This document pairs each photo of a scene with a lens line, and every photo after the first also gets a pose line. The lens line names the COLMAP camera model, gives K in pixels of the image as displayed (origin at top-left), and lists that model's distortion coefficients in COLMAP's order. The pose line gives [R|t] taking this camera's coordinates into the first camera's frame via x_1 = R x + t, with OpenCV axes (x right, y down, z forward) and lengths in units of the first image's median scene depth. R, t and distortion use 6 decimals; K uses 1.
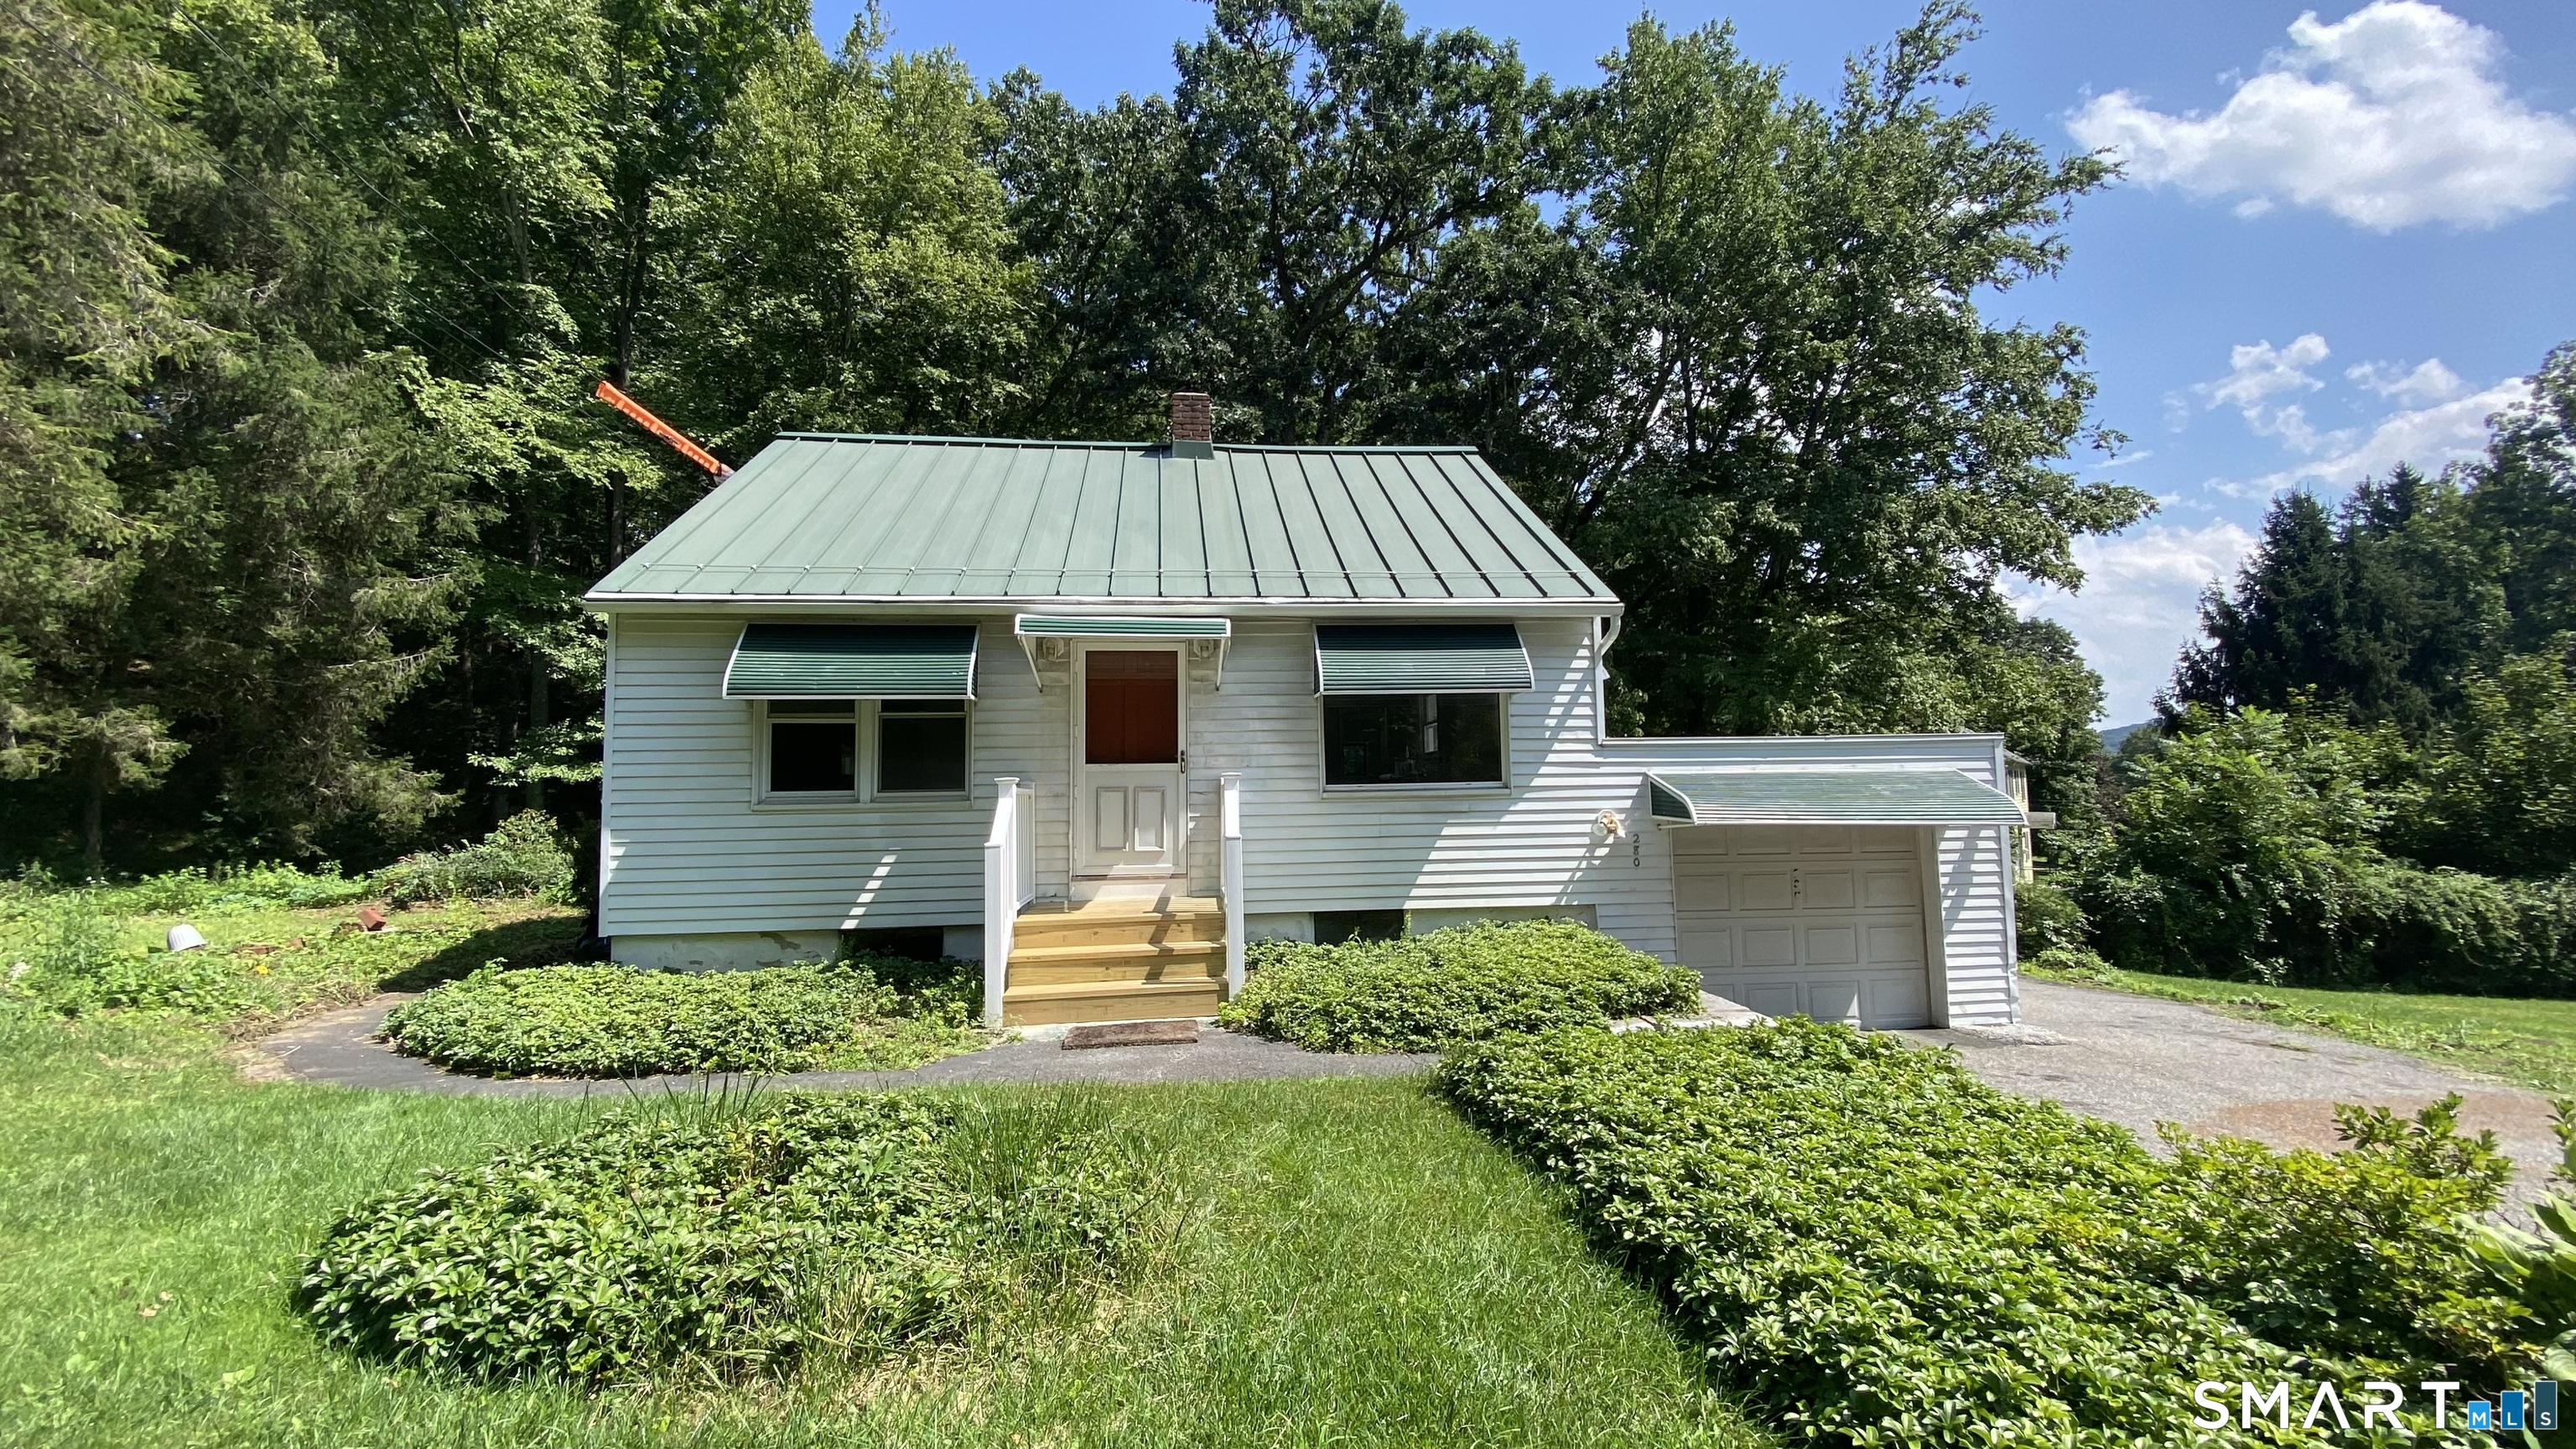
lens RADIAL K [[1041.2, 0, 1277.6], [0, 1041.2, 728.3], [0, 0, 1]] dist [0.035594, -0.028773]
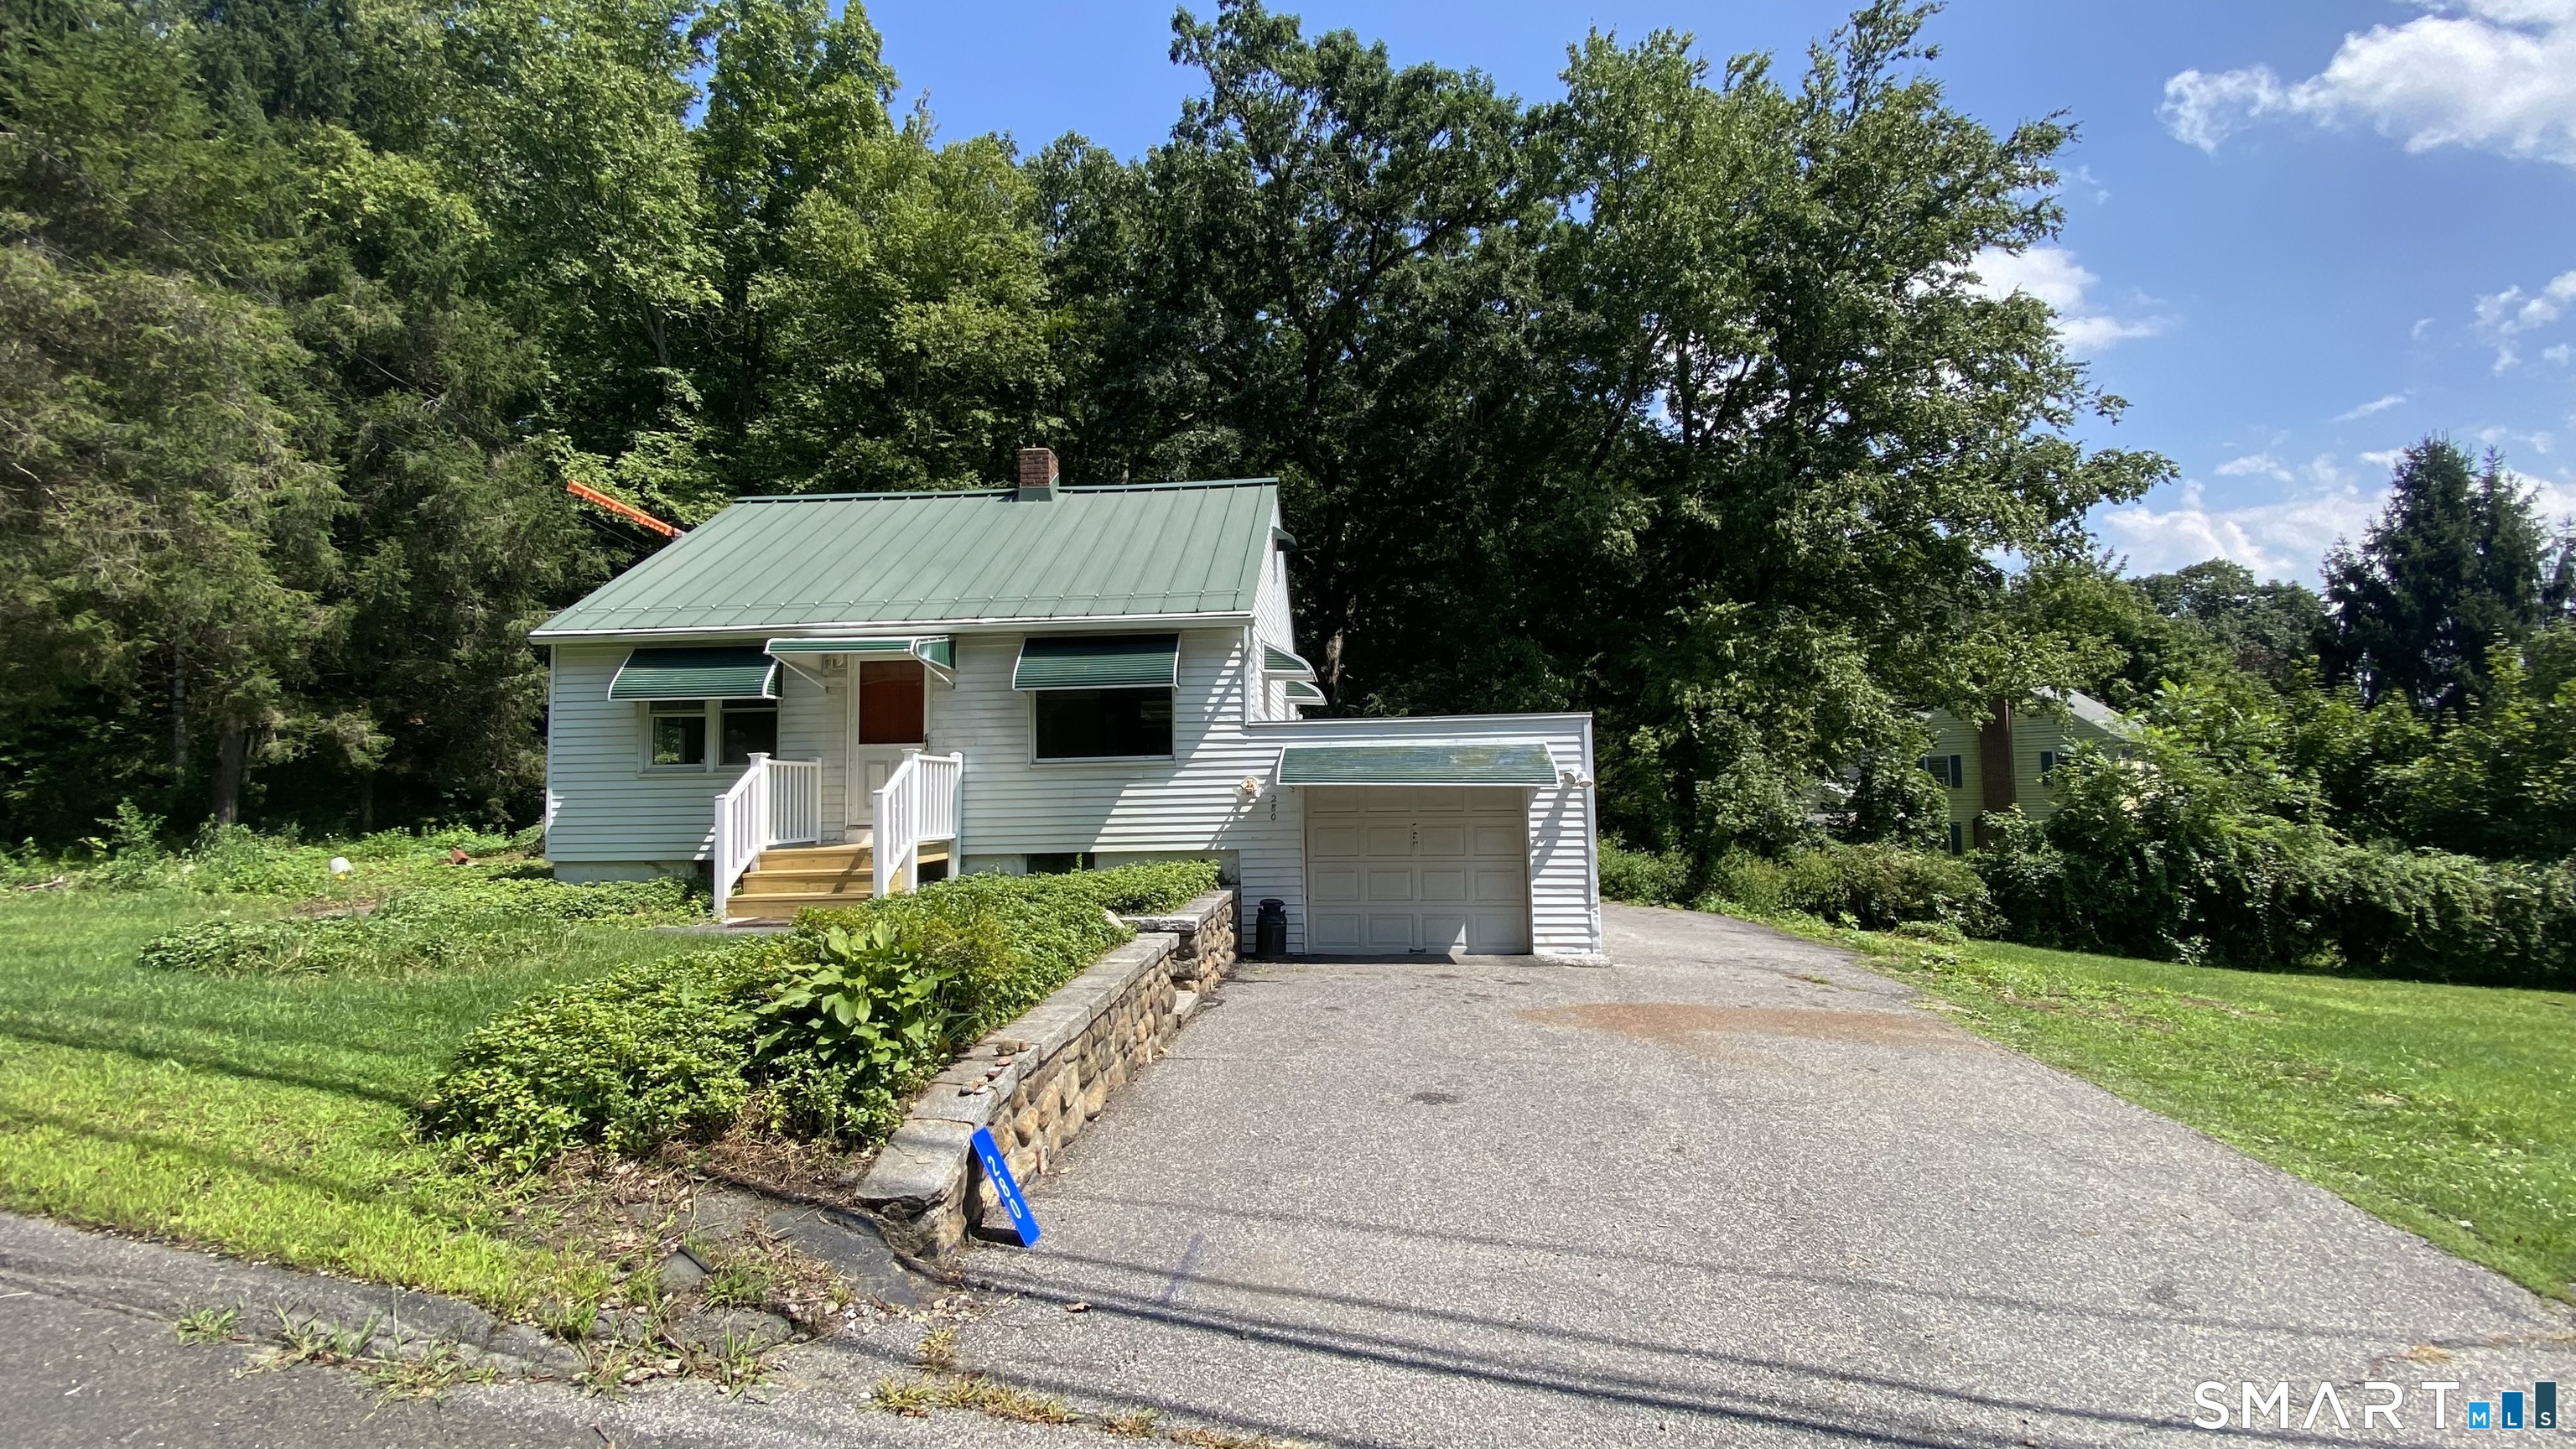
lens RADIAL K [[1045.6, 0, 1288.5], [0, 1045.6, 726.2], [0, 0, 1]] dist [0.046609, -0.038266]
pose [[0.983103, -0.011212, -0.182708, 0.570426], [0.012744, 0.999893, 0.007212, 0.007351], [0.182608, -0.009418, 0.983141, -0.240759]]
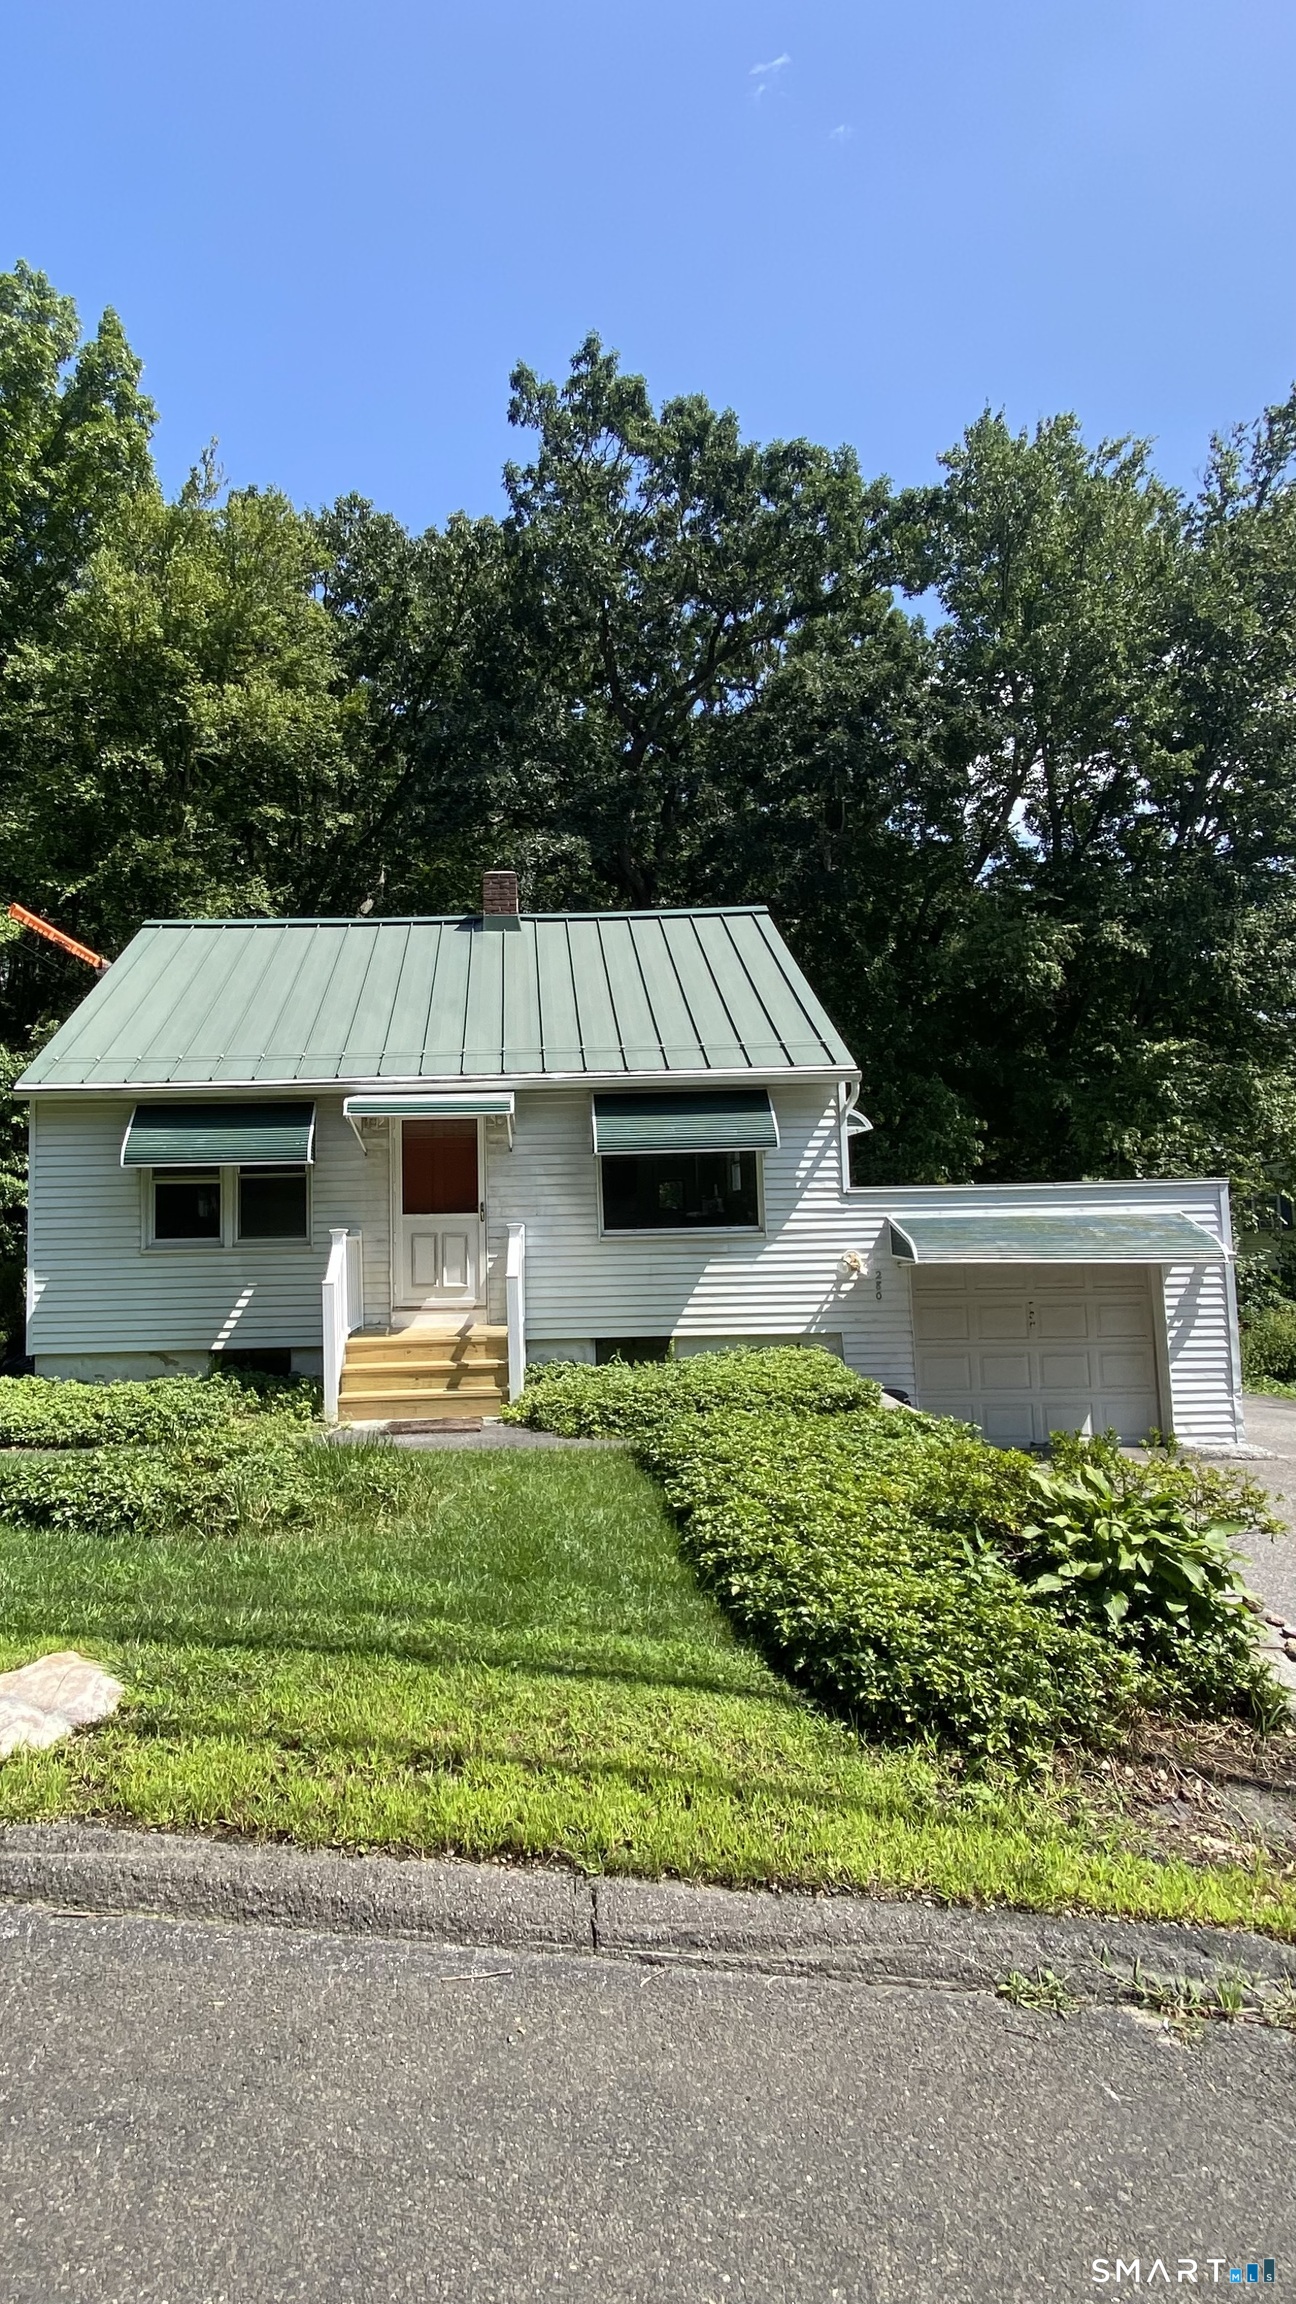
lens RADIAL K [[1192.7, 0, 521.5], [0, 1192.7, 1135.3], [0, 0, 1]] dist [0.050230, -0.051403]
pose [[0.993968, -0.014650, -0.108687, 0.095530], [0.014051, 0.999882, -0.006274, -0.042819], [0.108766, 0.004709, 0.994056, -0.331091]]
